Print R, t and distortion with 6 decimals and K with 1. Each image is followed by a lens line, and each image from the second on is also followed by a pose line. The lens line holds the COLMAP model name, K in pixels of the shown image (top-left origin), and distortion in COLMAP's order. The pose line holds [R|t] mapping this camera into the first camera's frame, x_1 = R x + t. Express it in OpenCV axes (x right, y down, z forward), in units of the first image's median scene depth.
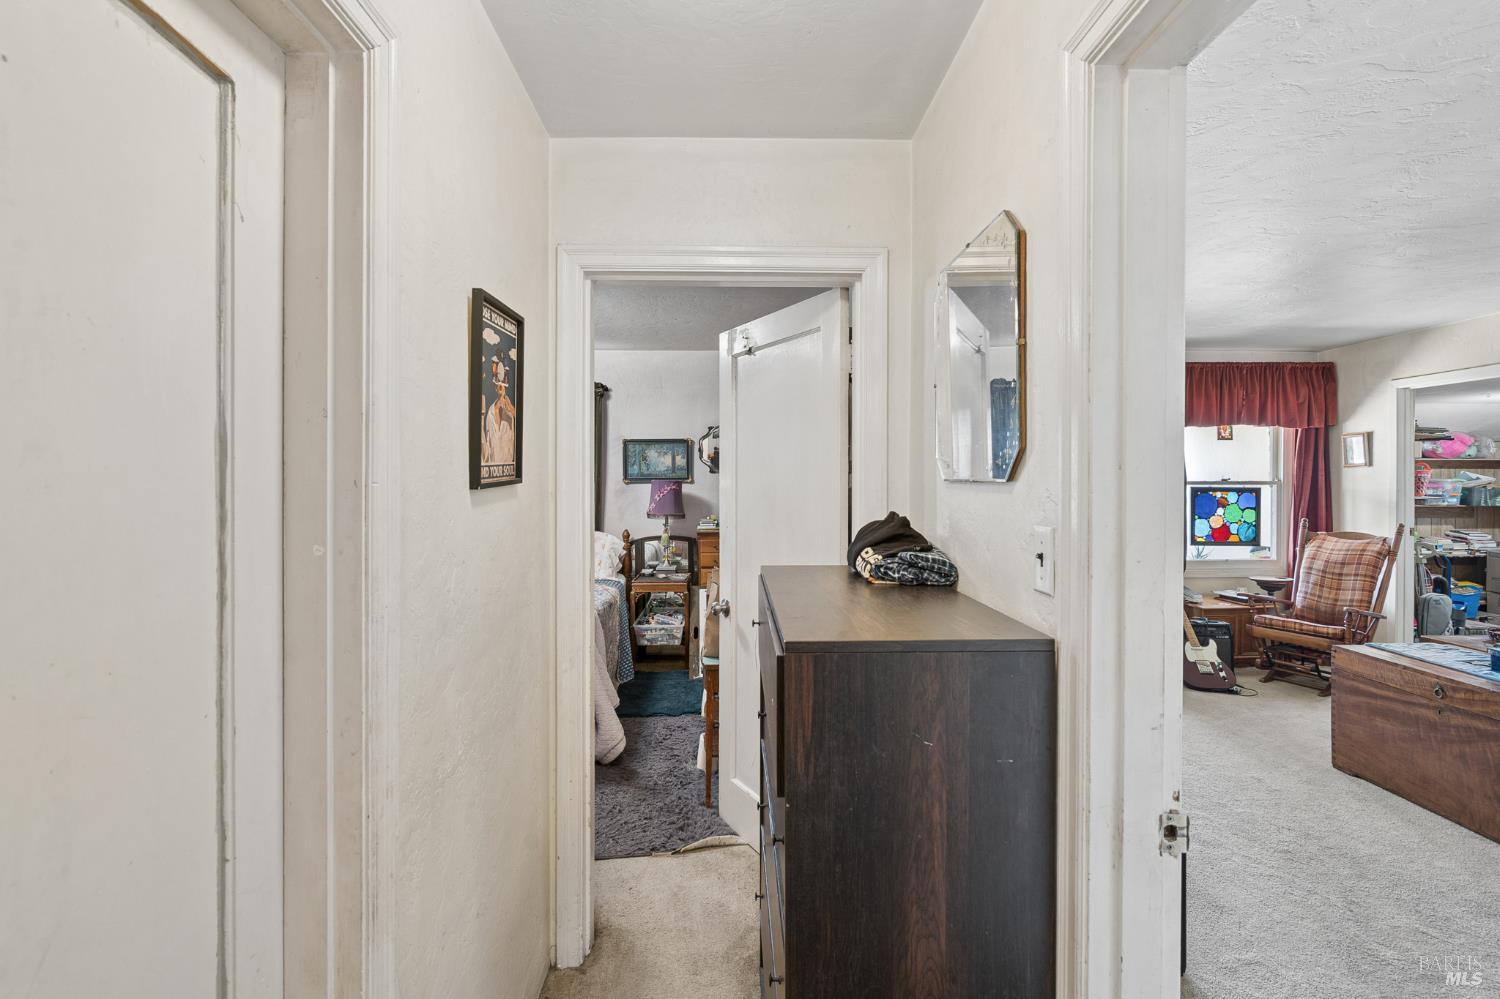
lens RADIAL K [[688.8, 0, 749.8], [0, 688.8, 484.9], [0, 0, 1]] dist [0.001969, -0.000305]
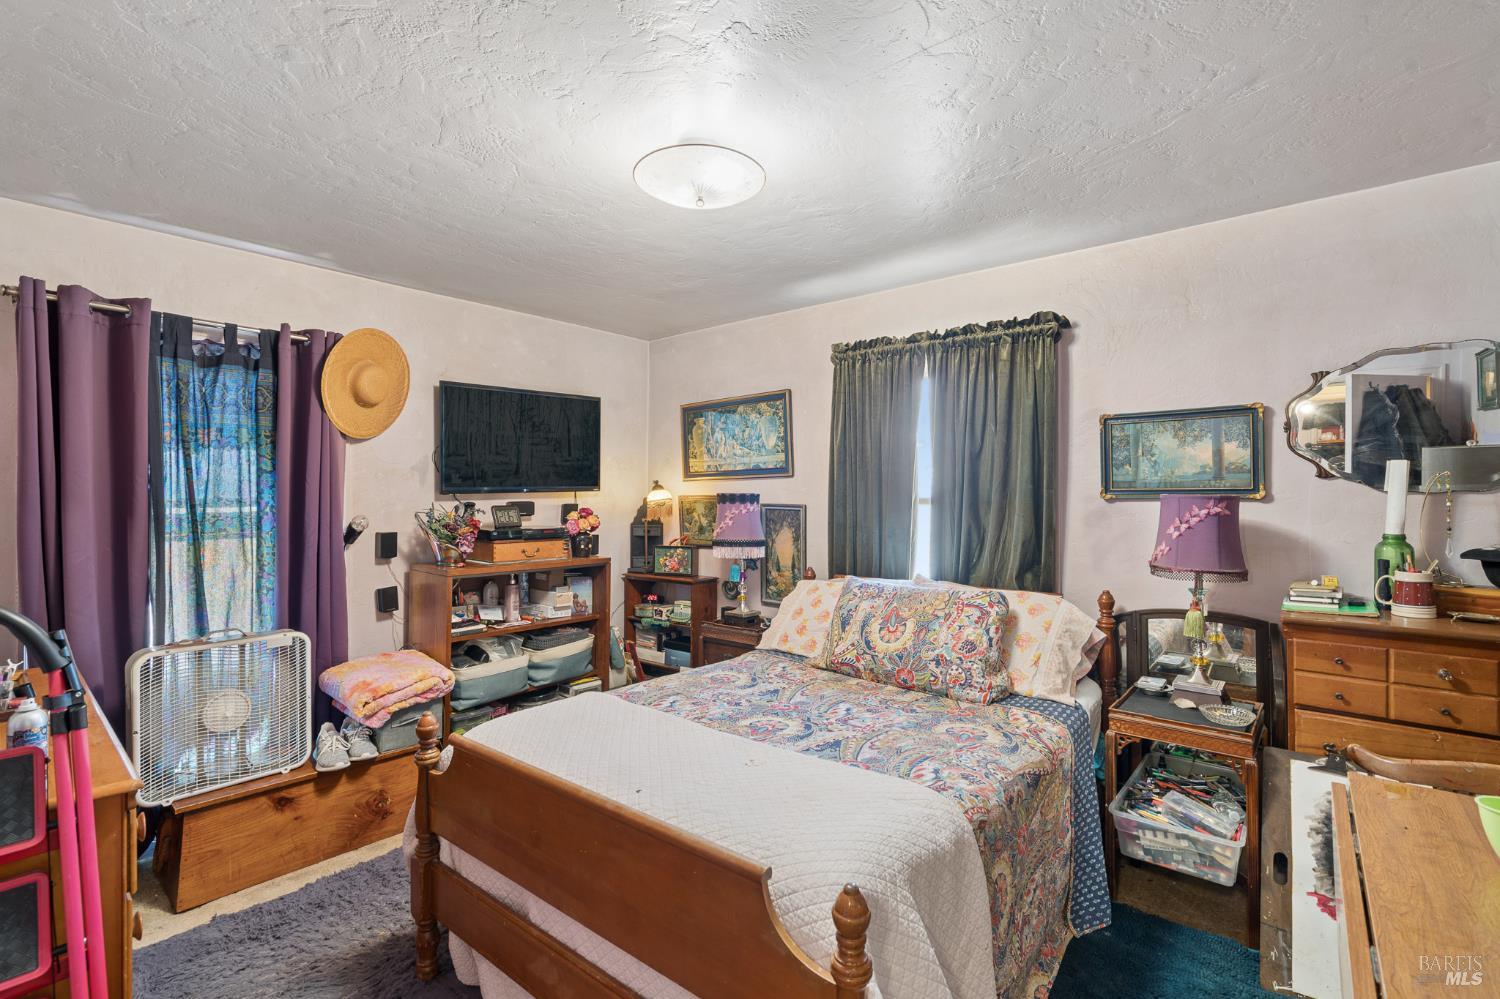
lens RADIAL K [[688.8, 0, 748.3], [0, 688.8, 490.2], [0, 0, 1]] dist [0.001969, -0.000305]
pose [[0.748086, -0.003229, -0.663594, -0.040672], [-0.002545, 0.999967, -0.007734, -0.005419], [0.663597, 0.007474, 0.748052, 0.464591]]
